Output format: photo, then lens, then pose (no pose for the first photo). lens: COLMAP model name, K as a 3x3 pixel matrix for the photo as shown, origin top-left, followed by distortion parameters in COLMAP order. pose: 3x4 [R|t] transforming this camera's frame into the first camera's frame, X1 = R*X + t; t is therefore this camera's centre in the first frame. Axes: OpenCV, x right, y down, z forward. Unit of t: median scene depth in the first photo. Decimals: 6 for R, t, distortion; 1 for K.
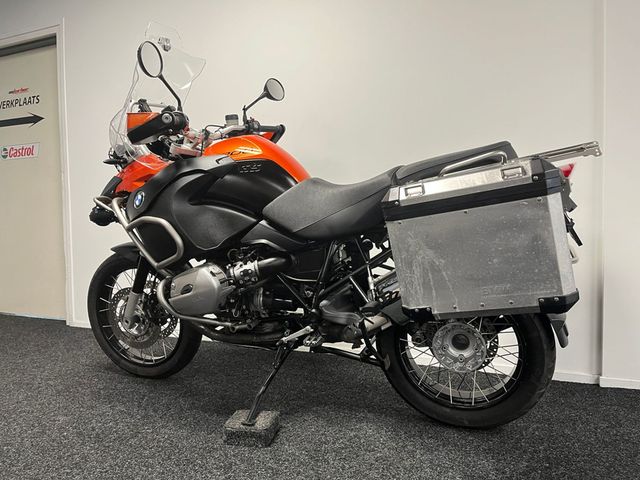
lens RADIAL K [[476.3, 0, 318.6], [0, 476.3, 238.8], [0, 0, 1]] dist [0.036392, -0.013523]
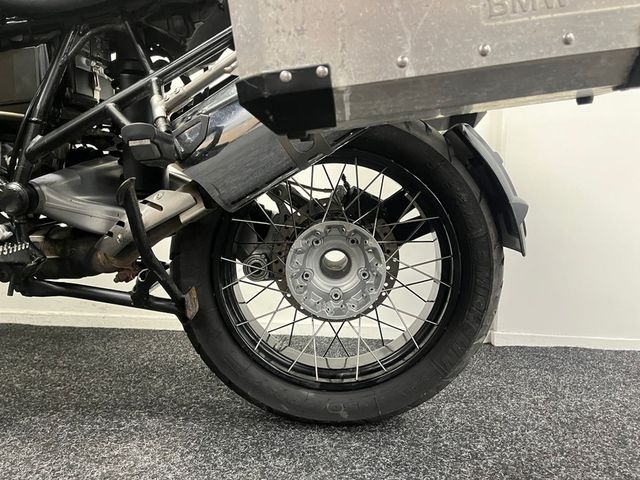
lens RADIAL K [[476.3, 0, 321.4], [0, 476.3, 239.1], [0, 0, 1]] dist [0.036392, -0.013523]
pose [[0.927392, 0.033179, 0.372617, 0.084902], [-0.032472, 0.999439, -0.008177, 0.195480], [-0.372679, -0.004517, 0.927949, 0.522245]]
